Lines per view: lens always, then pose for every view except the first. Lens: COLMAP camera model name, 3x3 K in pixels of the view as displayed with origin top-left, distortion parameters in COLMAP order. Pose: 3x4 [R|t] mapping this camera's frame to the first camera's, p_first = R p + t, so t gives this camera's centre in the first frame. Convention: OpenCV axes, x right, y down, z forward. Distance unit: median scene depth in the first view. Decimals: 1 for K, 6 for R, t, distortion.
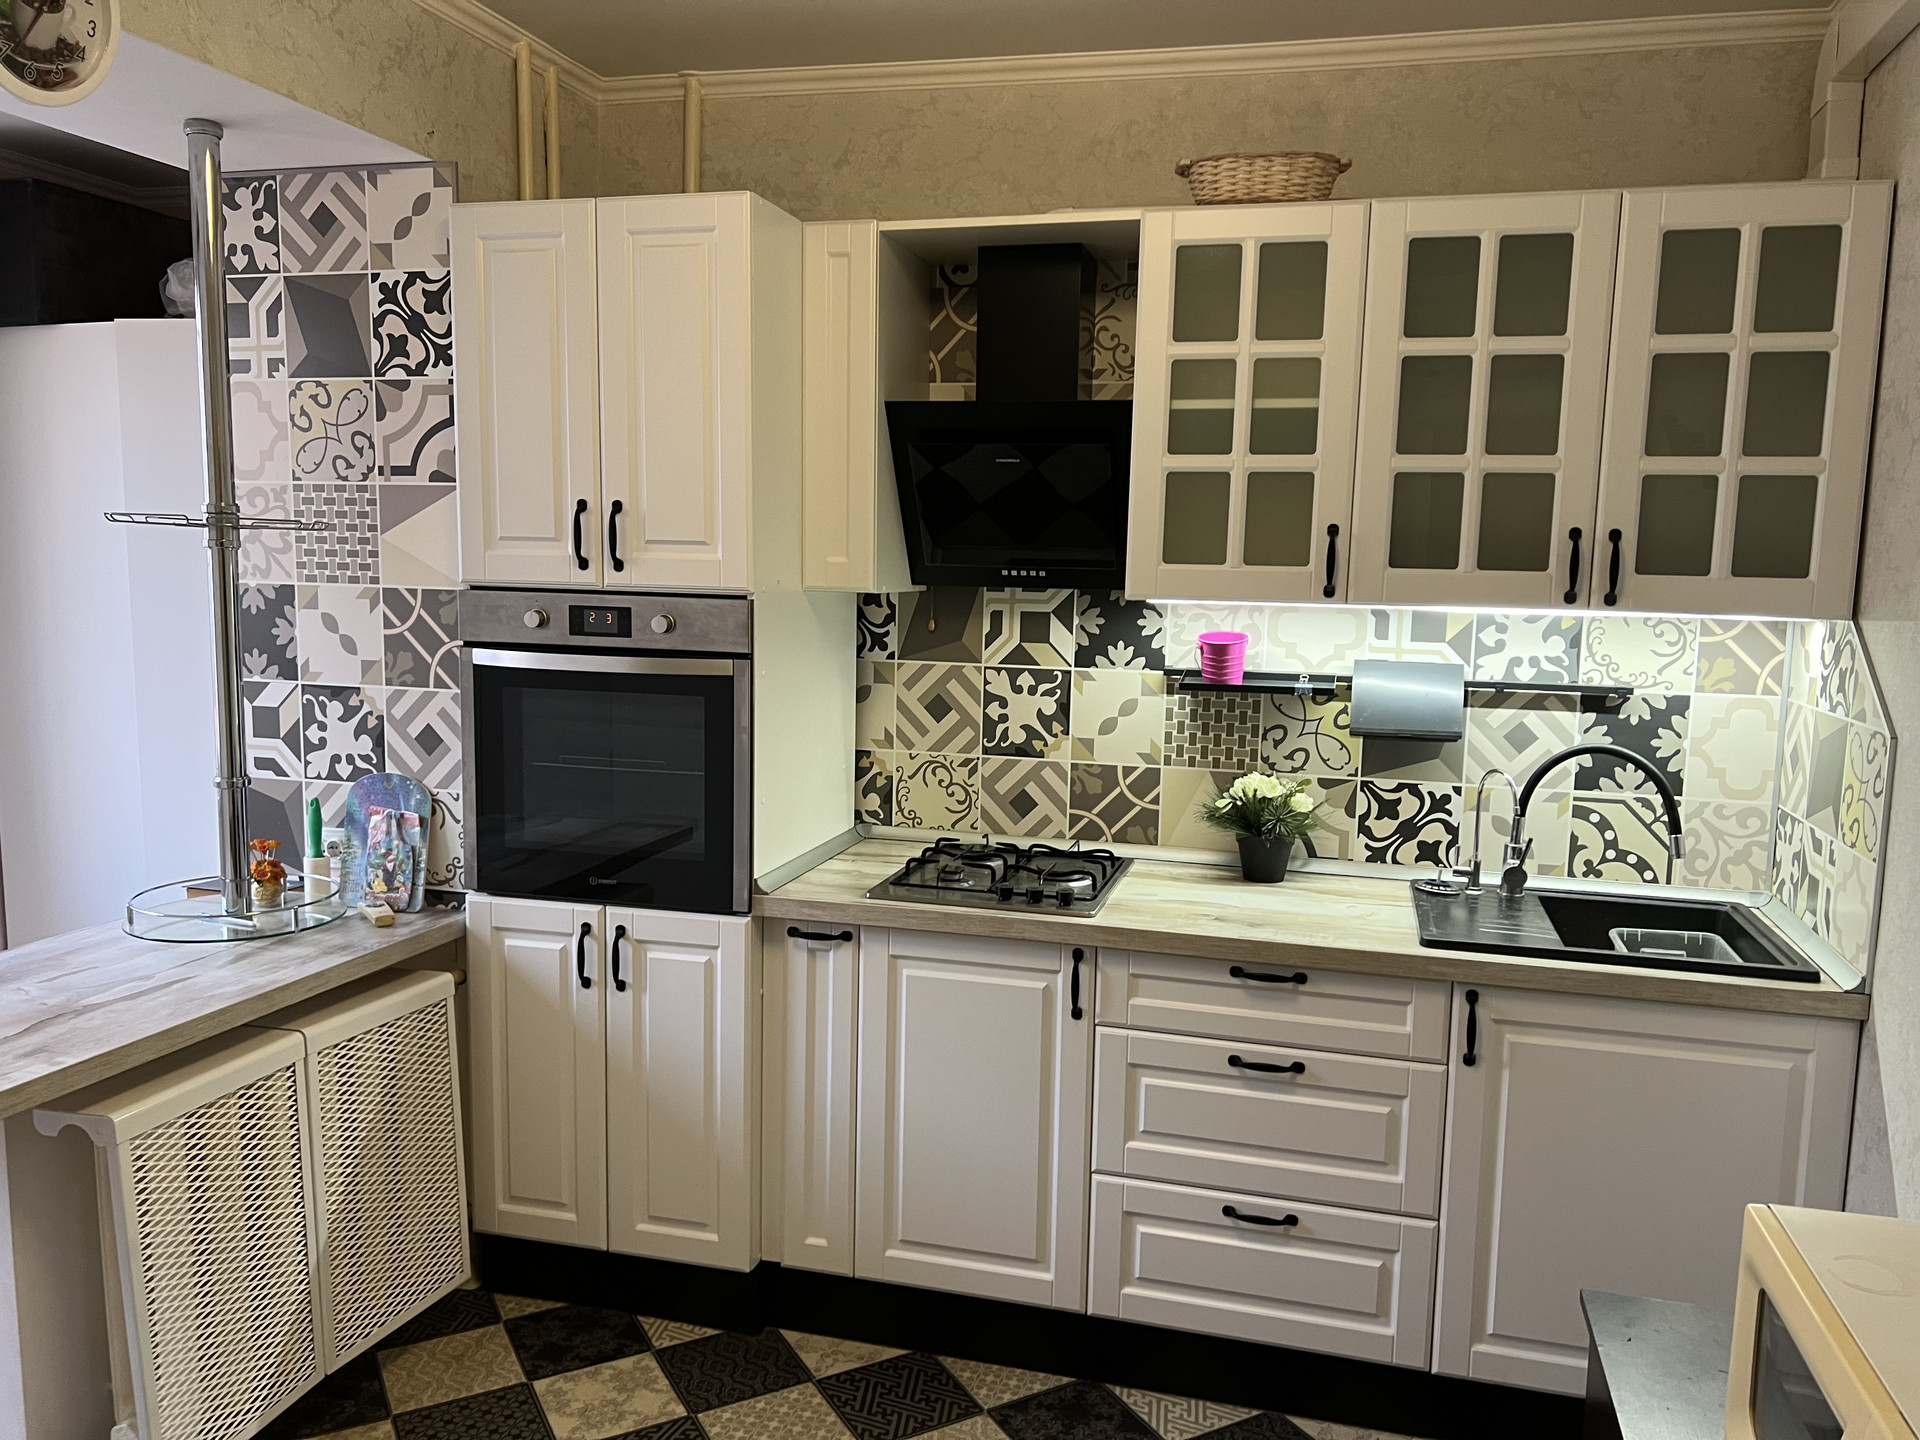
lens RADIAL K [[1434.0, 0, 996.3], [0, 1434.0, 753.6], [0, 0, 1]] dist [0.015842, -0.034587]
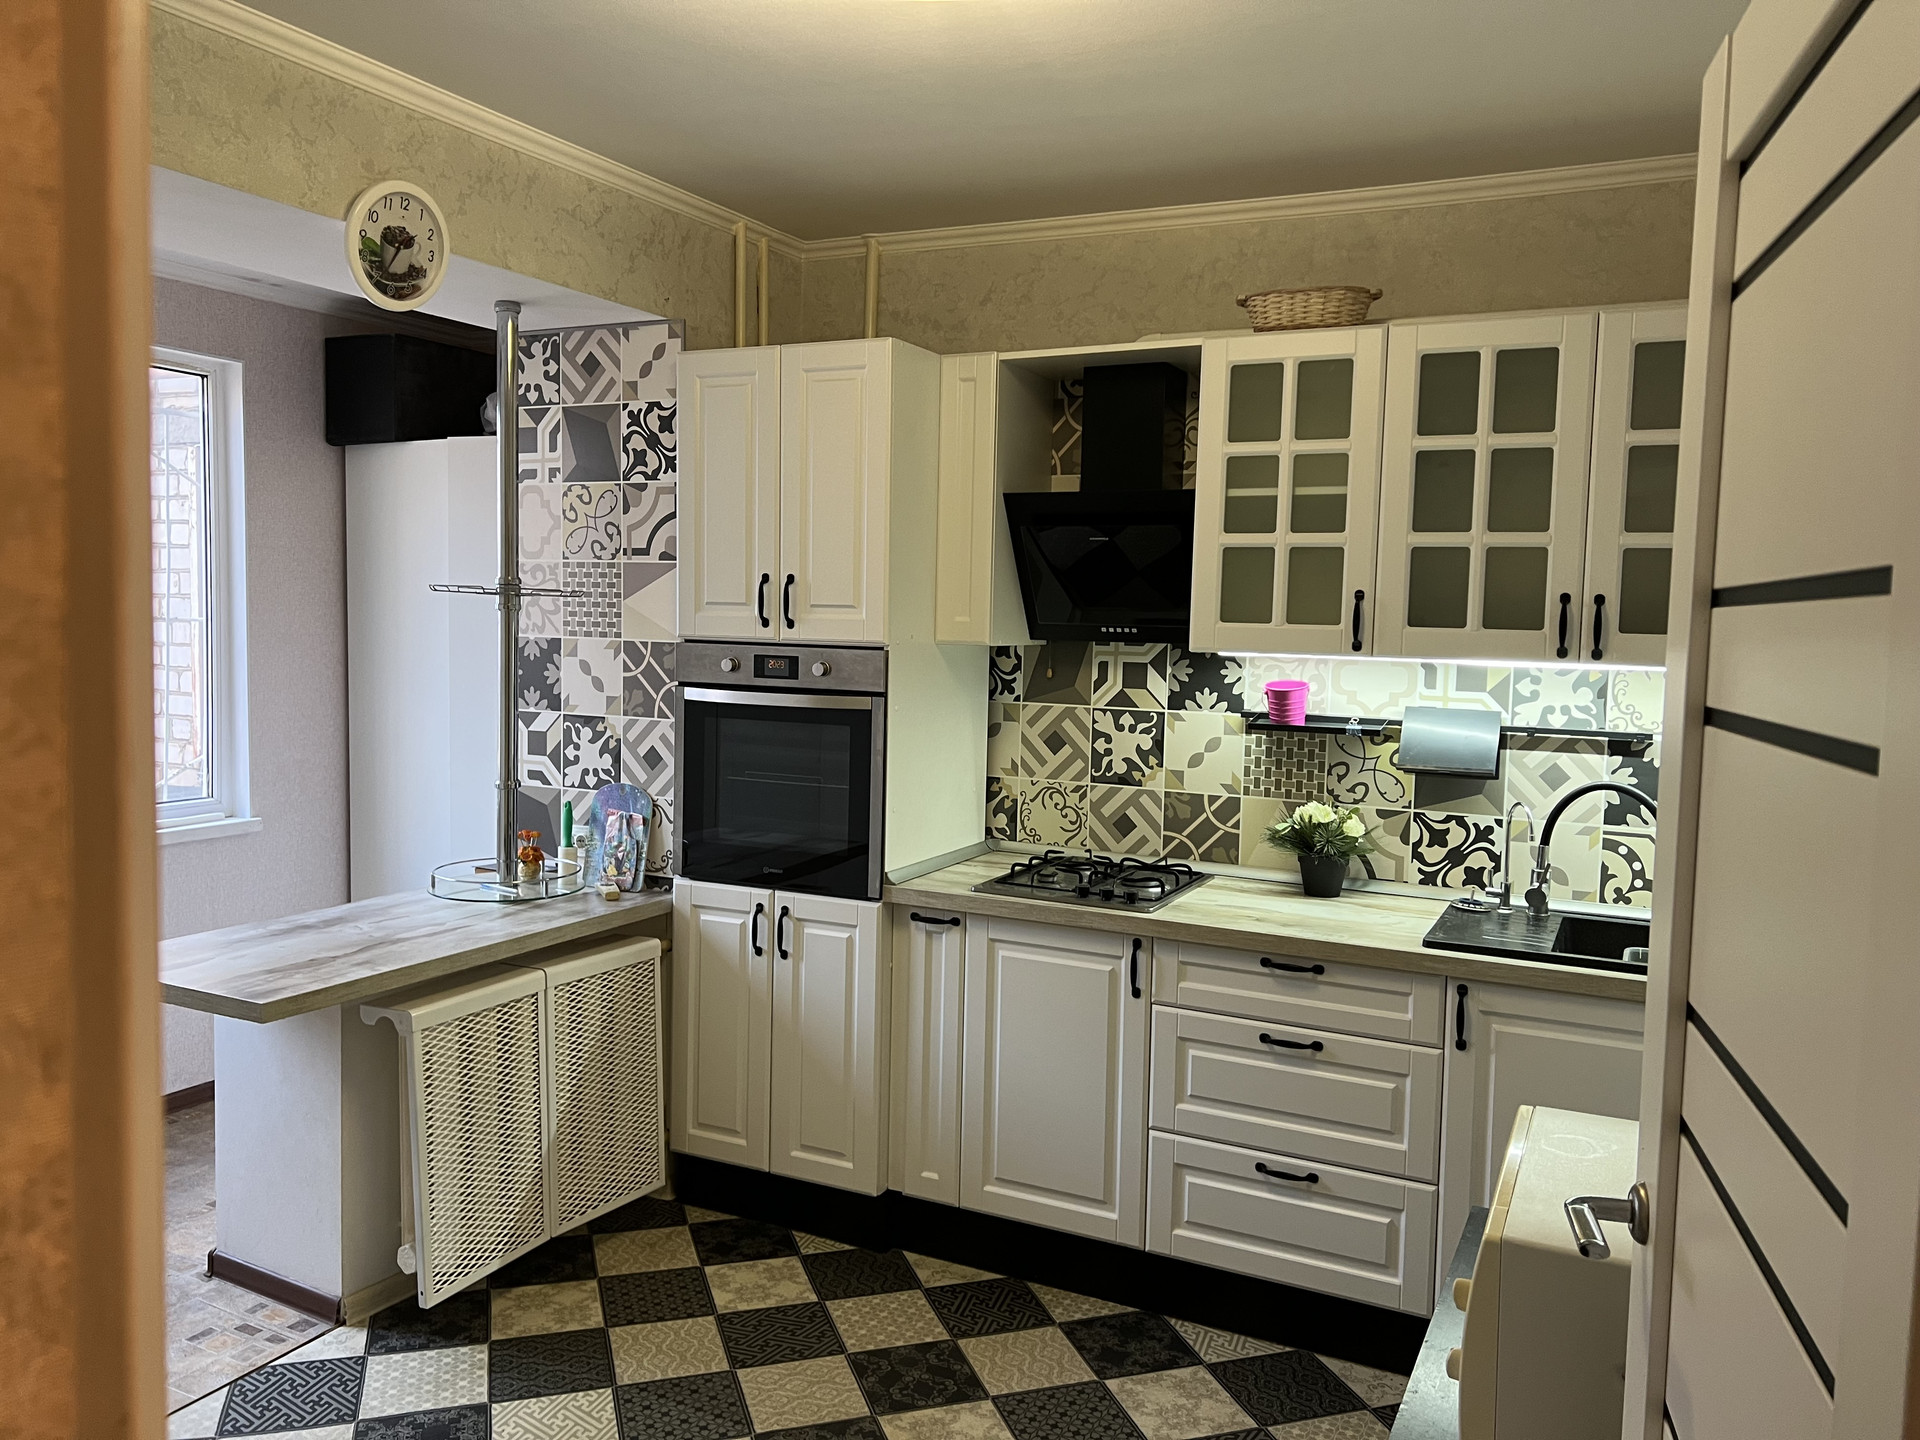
lens RADIAL K [[1434.0, 0, 965.7], [0, 1434.0, 733.0], [0, 0, 1]] dist [0.015842, -0.034587]
pose [[0.978843, 0.017402, -0.203871, 0.148323], [-0.028745, 0.998191, -0.052811, 0.028793], [0.202583, 0.057554, 0.977572, -0.210759]]
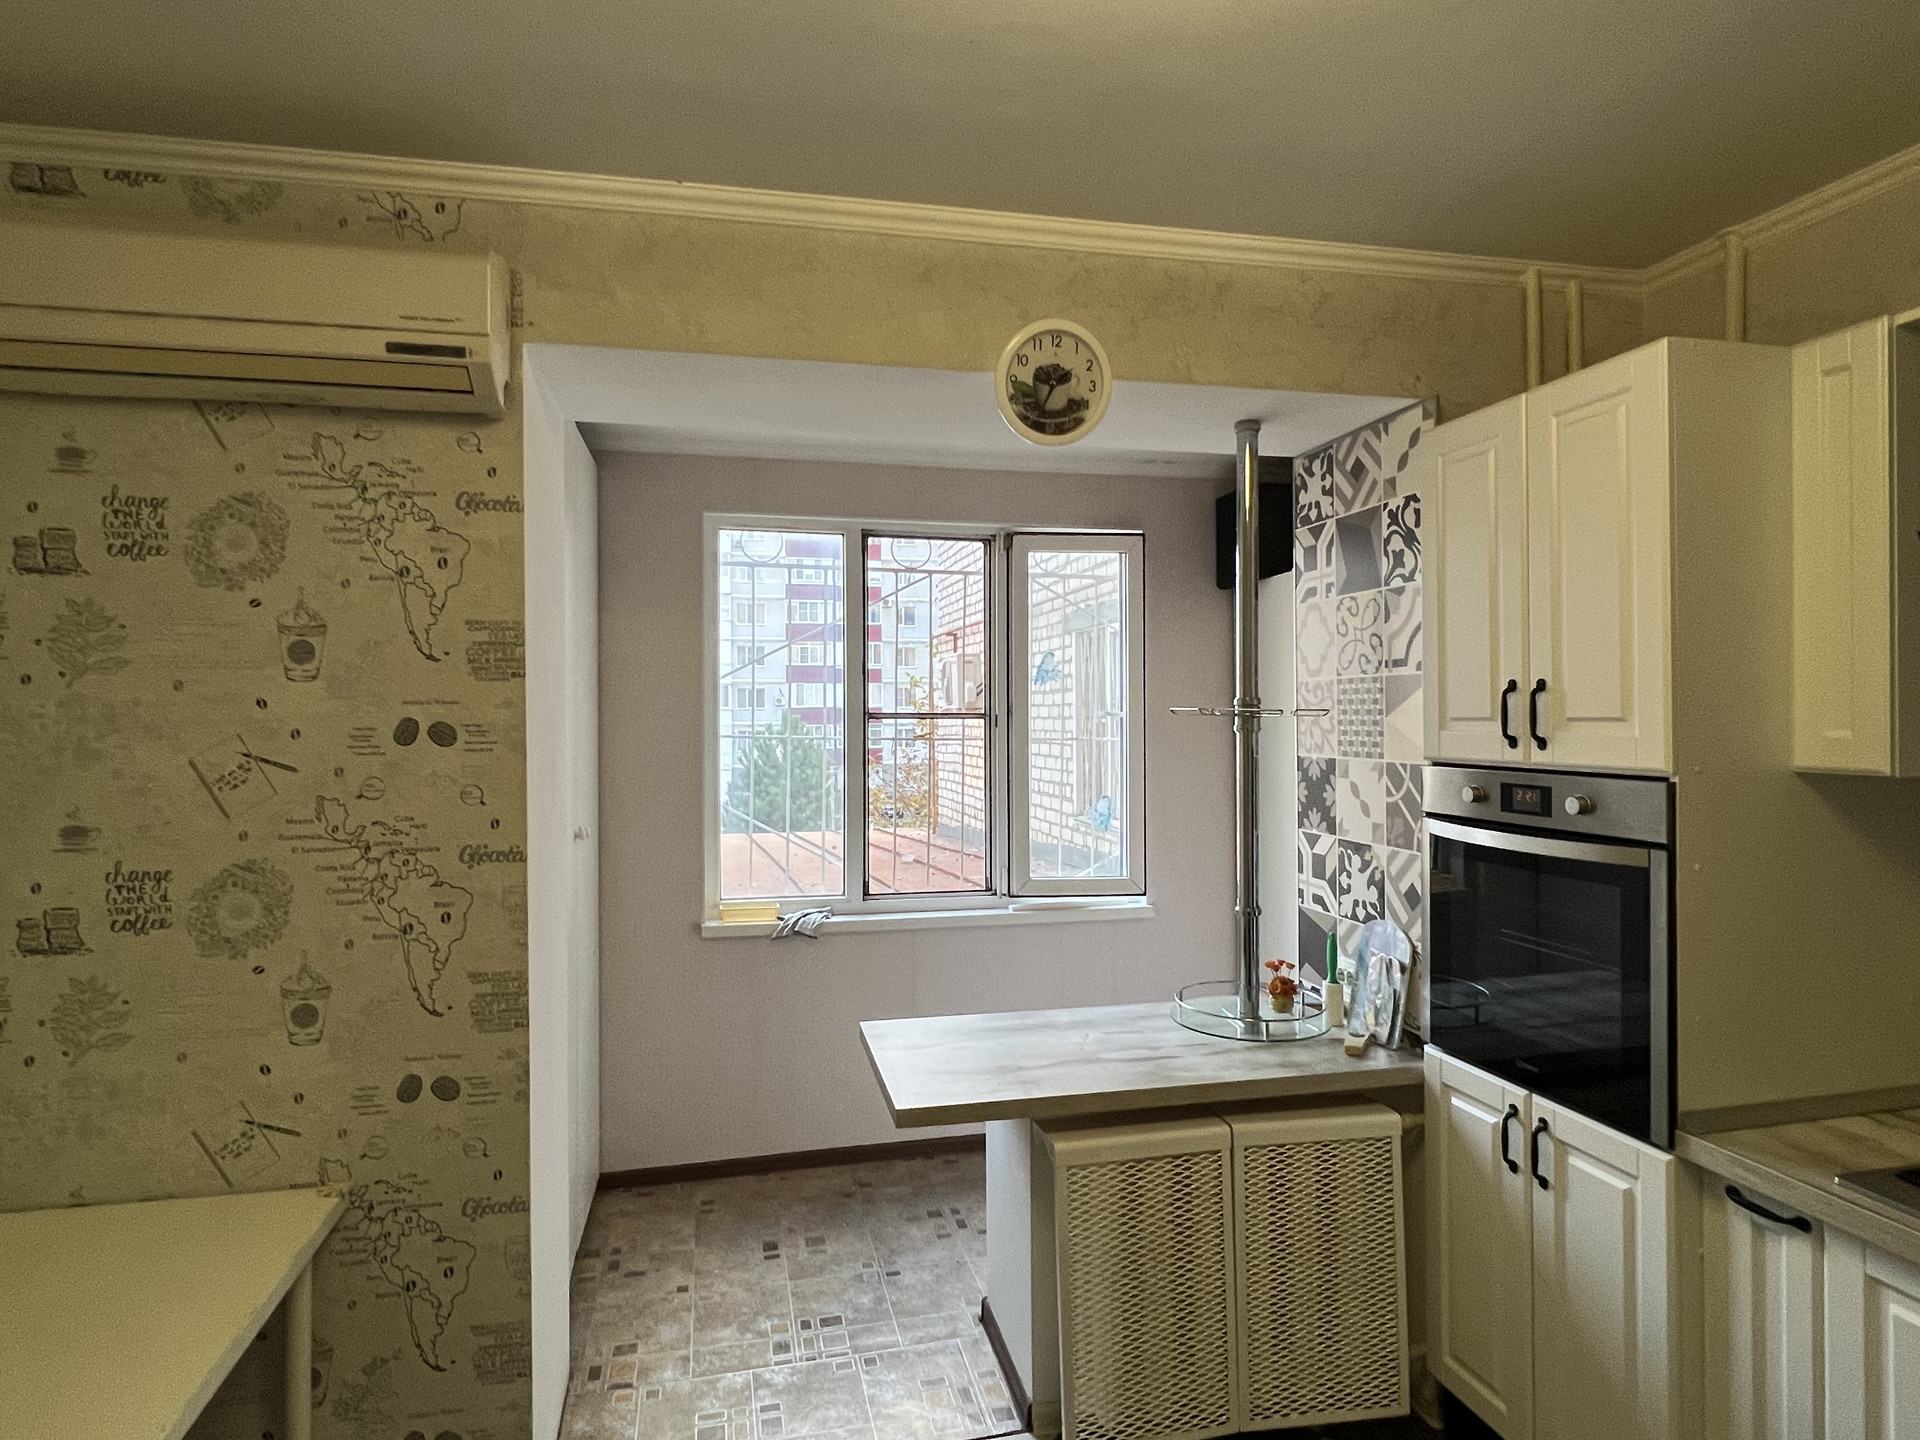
lens RADIAL K [[1069.5, 0, 945.6], [0, 1069.5, 714.4], [0, 0, 1]] dist [-0.011346, 0.006597]
pose [[0.454697, -0.024819, -0.890300, 0.193386], [-0.106046, 0.990992, -0.081787, -0.045902], [0.884311, 0.131601, 0.447969, 0.294367]]
